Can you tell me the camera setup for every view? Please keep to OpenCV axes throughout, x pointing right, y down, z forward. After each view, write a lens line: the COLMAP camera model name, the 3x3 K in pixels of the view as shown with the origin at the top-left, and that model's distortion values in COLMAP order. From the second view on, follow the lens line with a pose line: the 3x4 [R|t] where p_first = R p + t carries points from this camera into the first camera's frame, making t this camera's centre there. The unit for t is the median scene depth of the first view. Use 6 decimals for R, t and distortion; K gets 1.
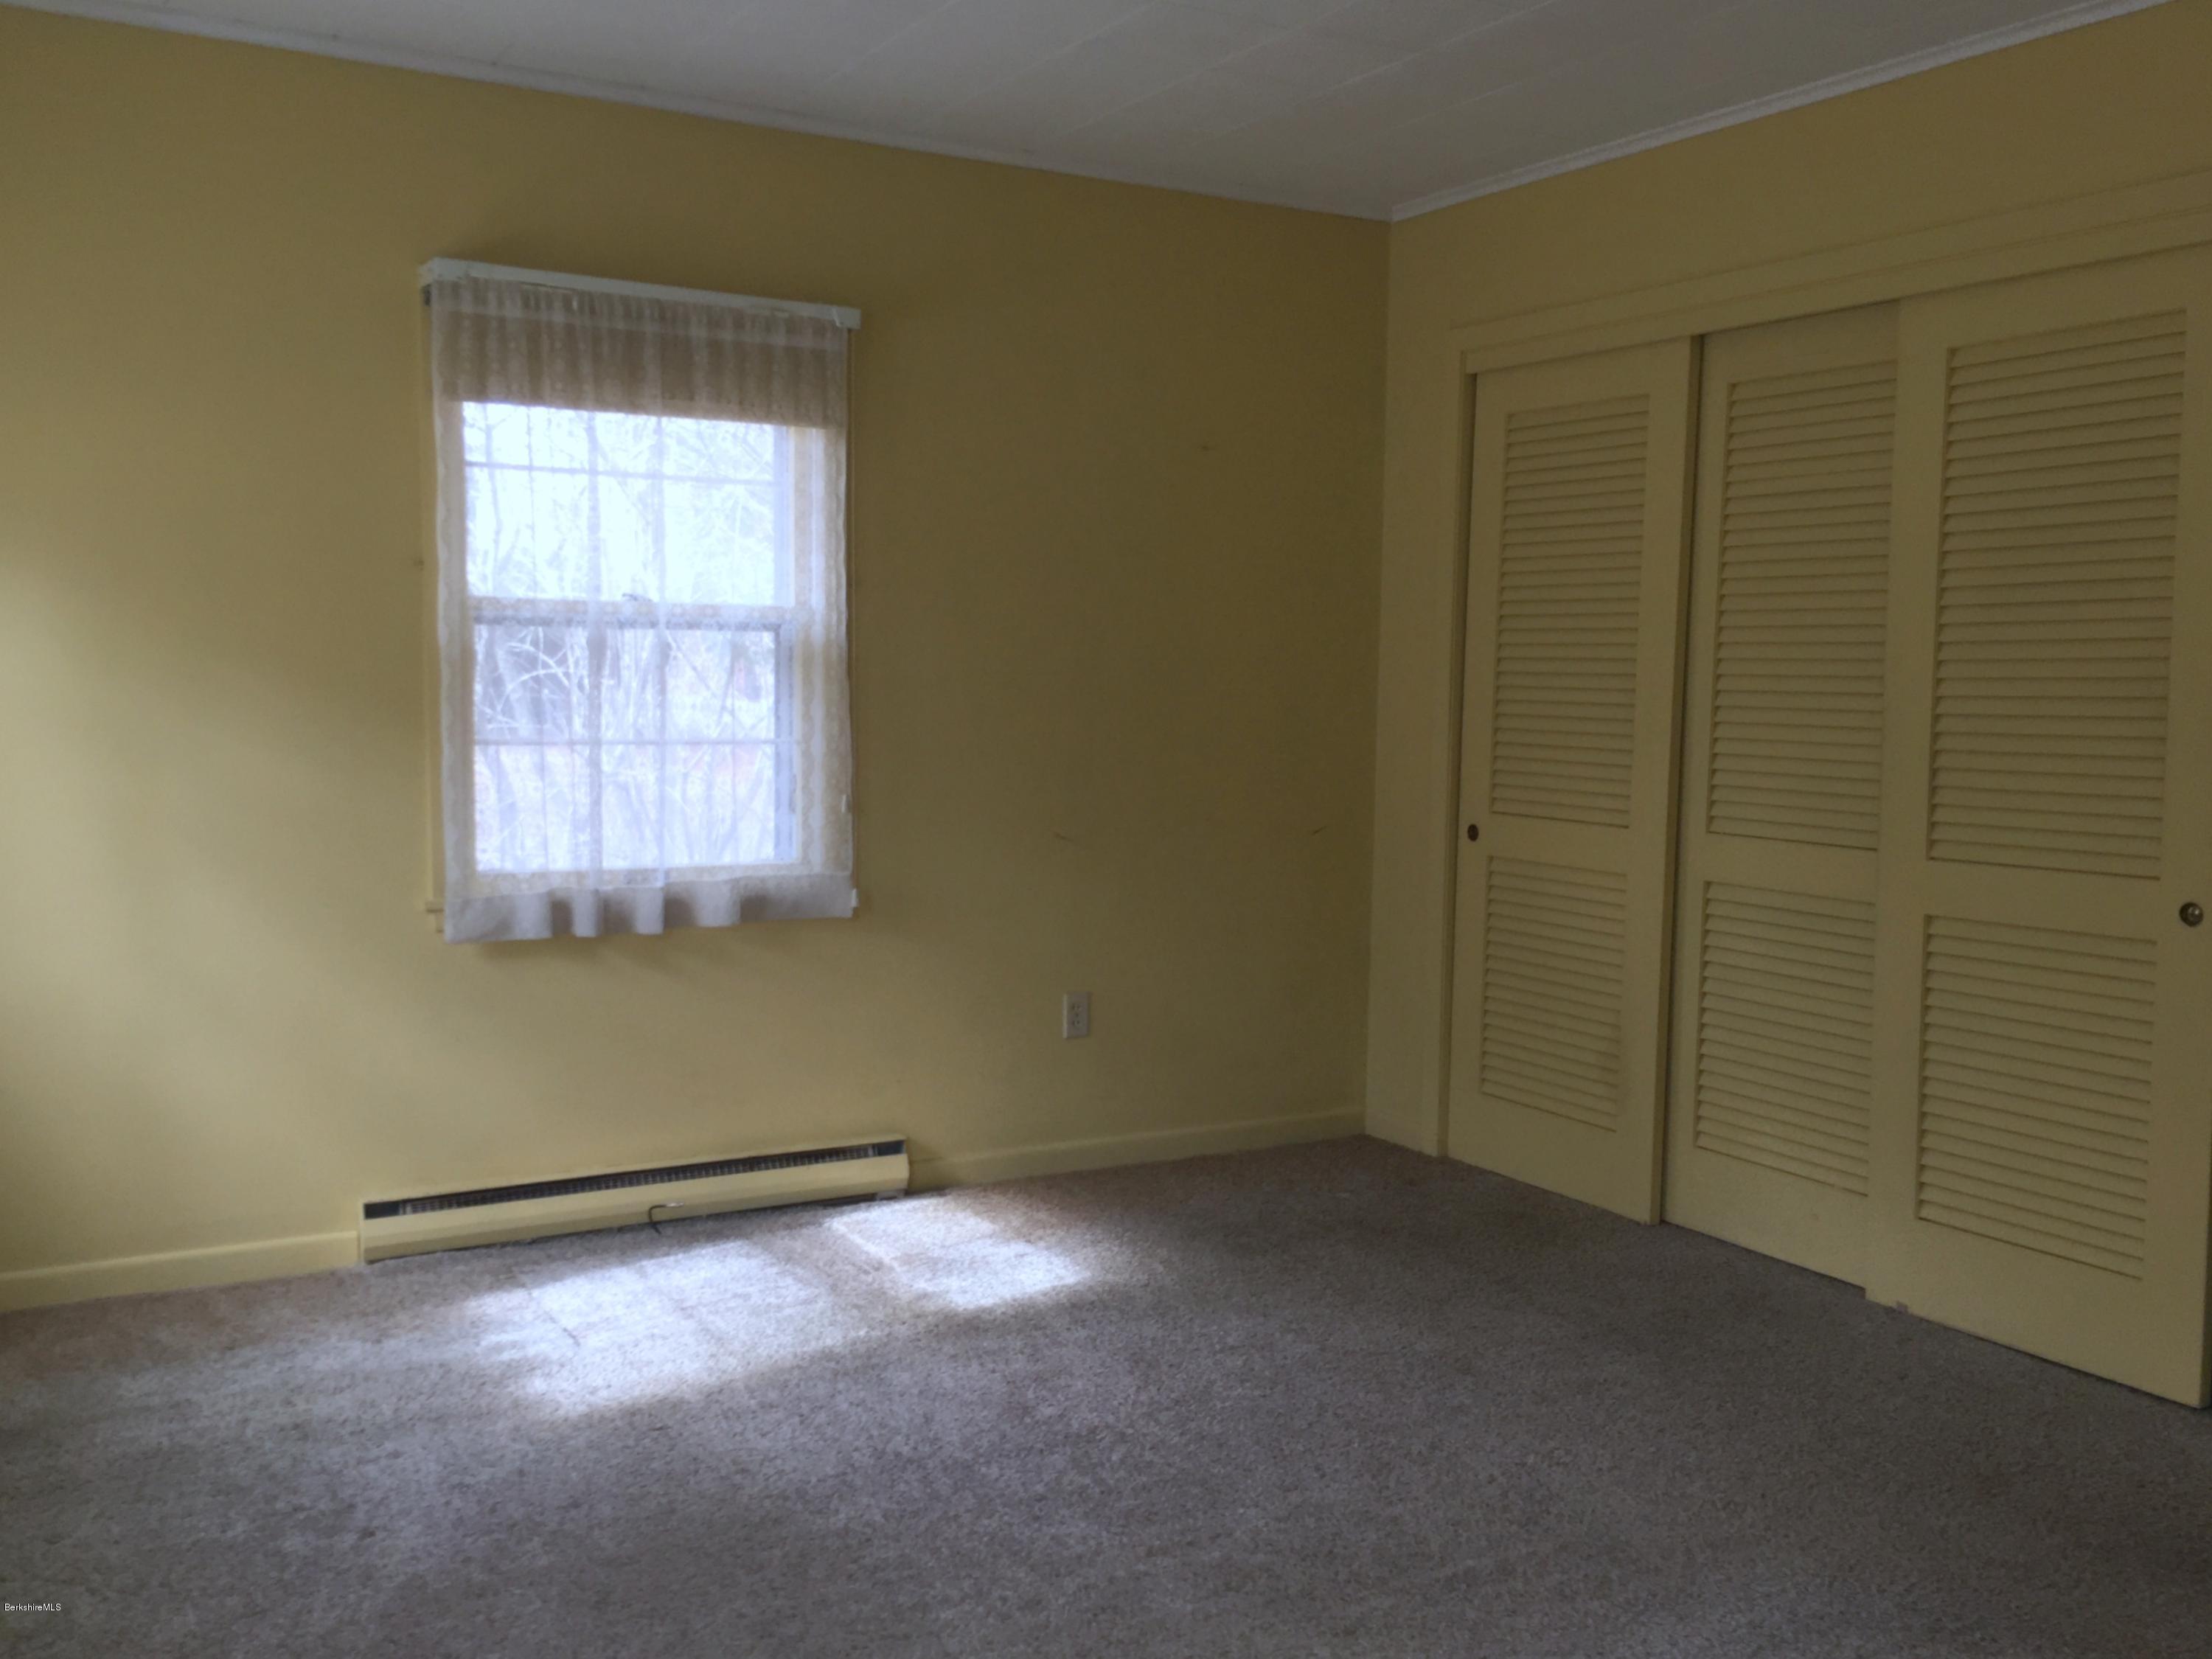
lens RADIAL K [[1908.0, 0, 1109.2], [0, 1908.0, 835.7], [0, 0, 1]] dist [0.064637, -0.095334]
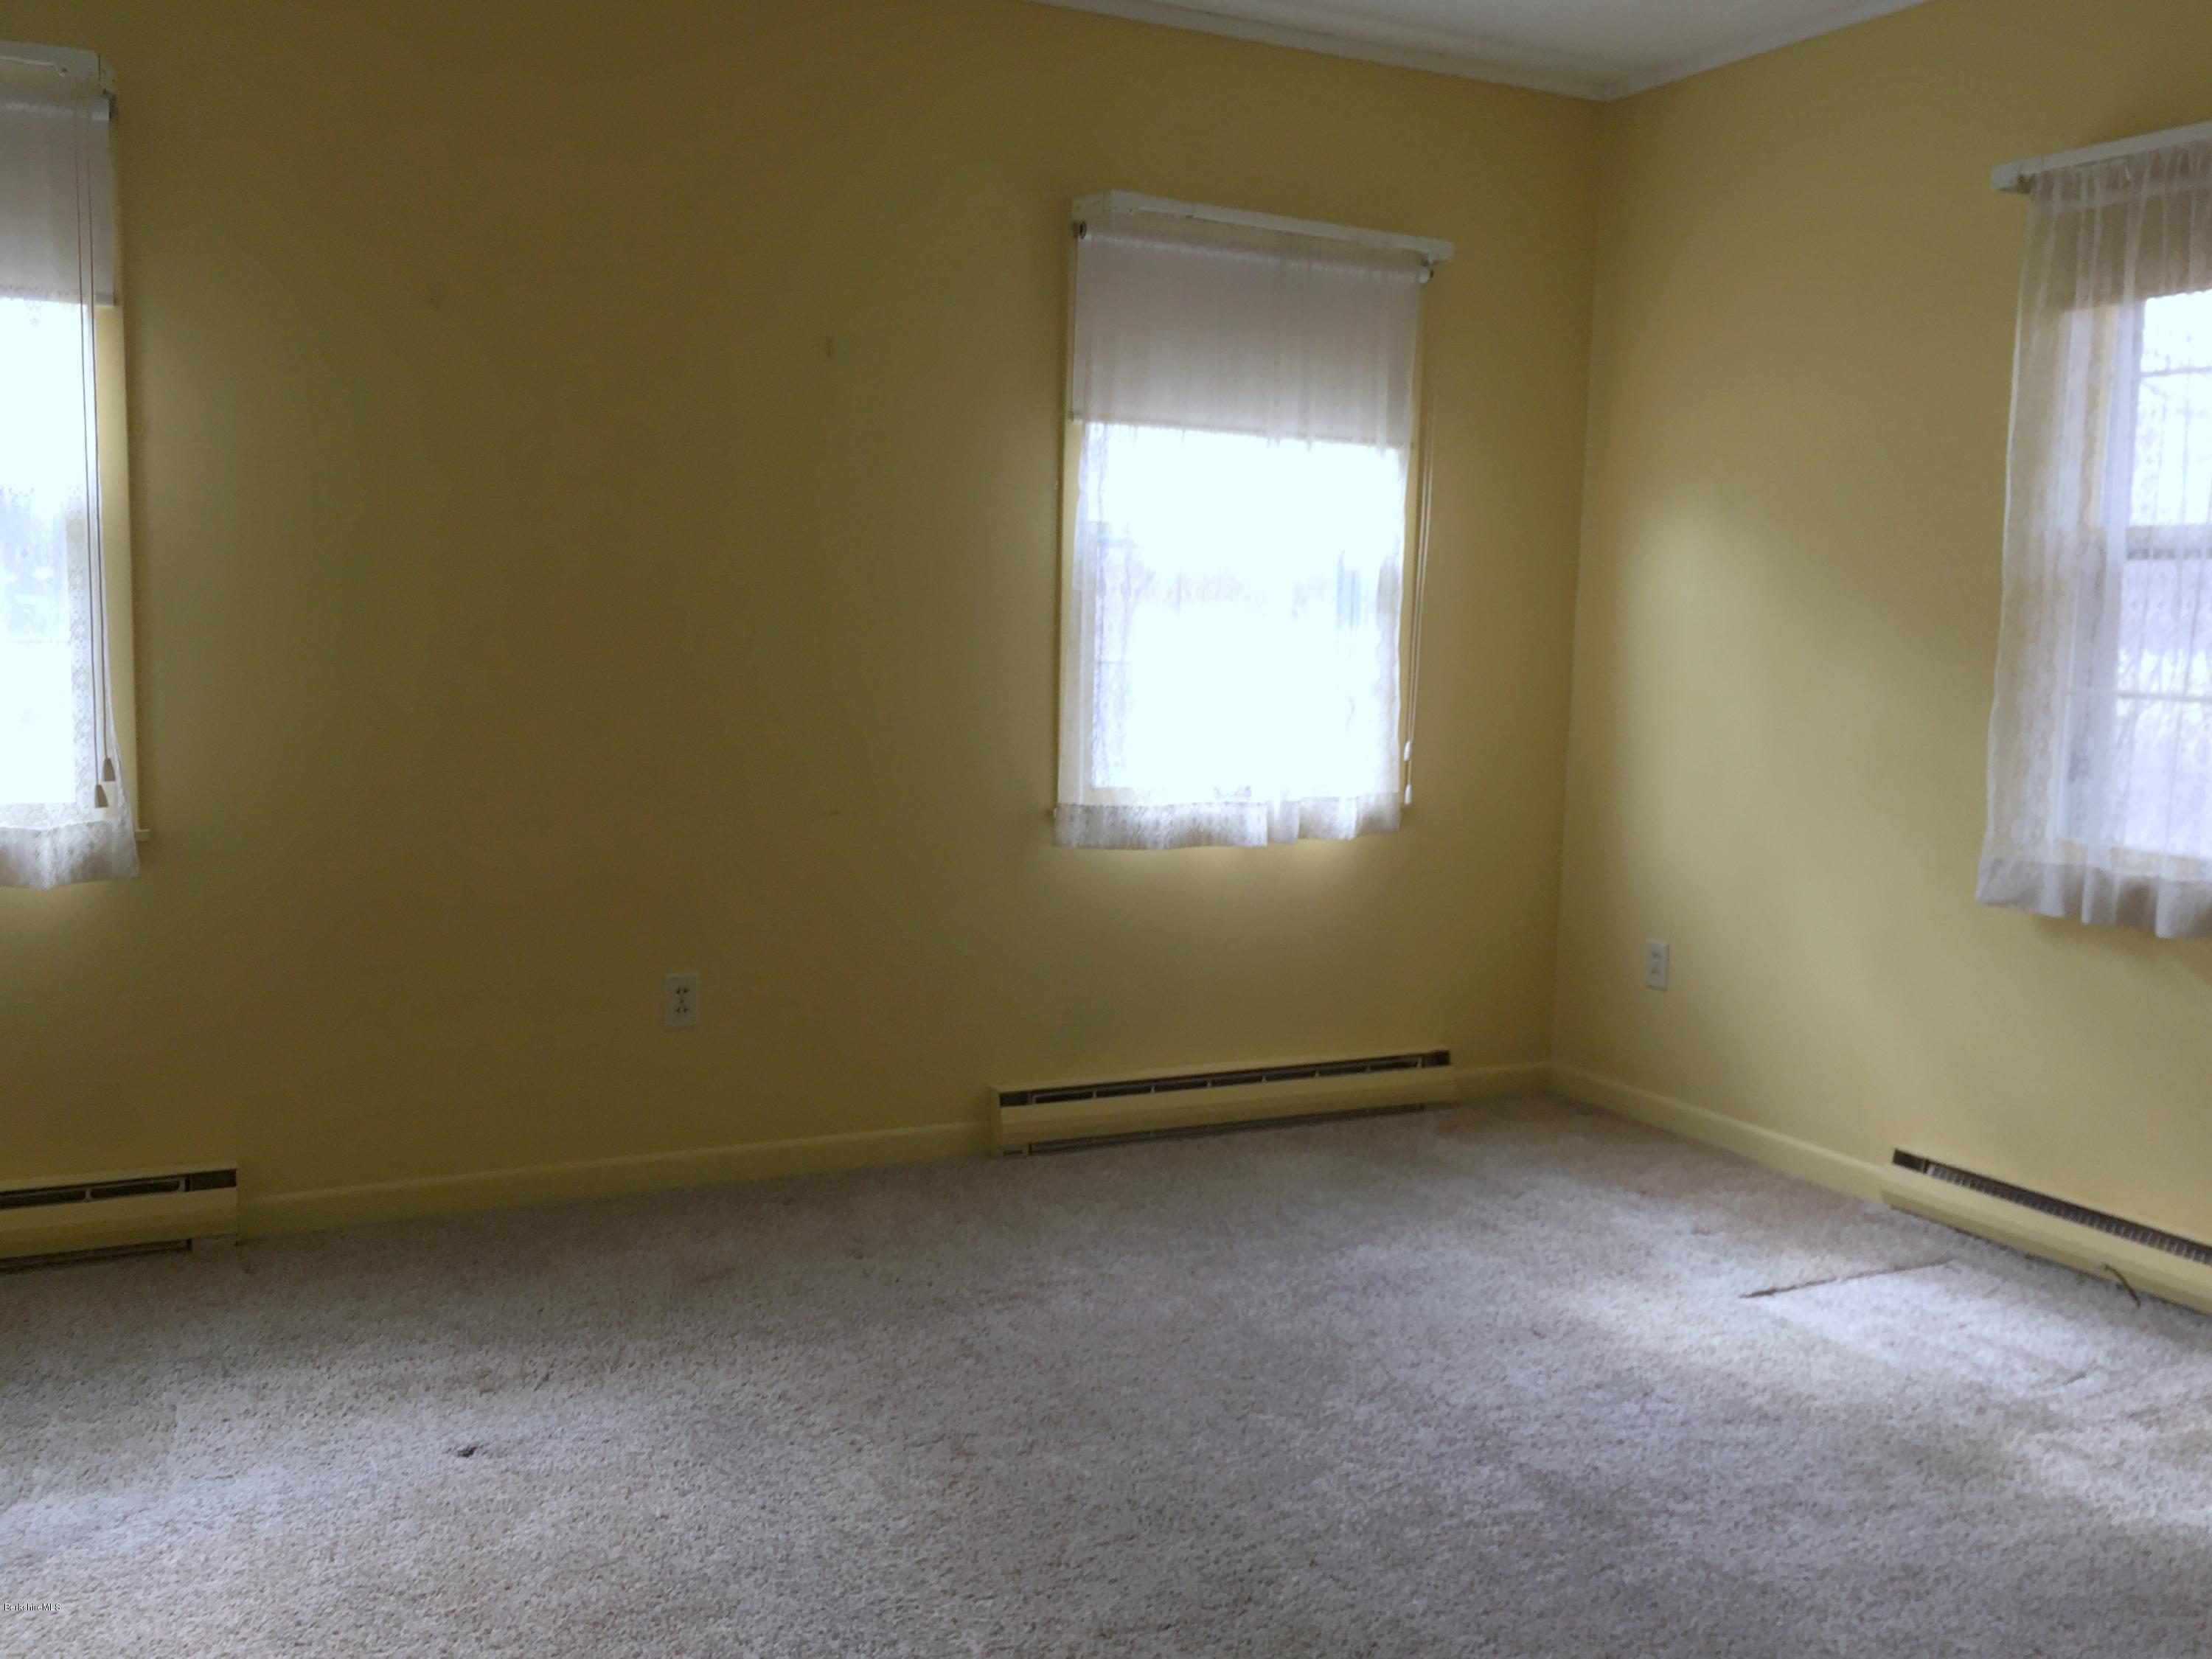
lens RADIAL K [[1908.0, 0, 1109.2], [0, 1908.0, 835.7], [0, 0, 1]] dist [0.064637, -0.095334]
pose [[-0.010689, 0.105573, -0.994354, 0.600489], [-0.109283, 0.988331, 0.106108, -0.030422], [0.993953, 0.109800, 0.000974, 0.586713]]
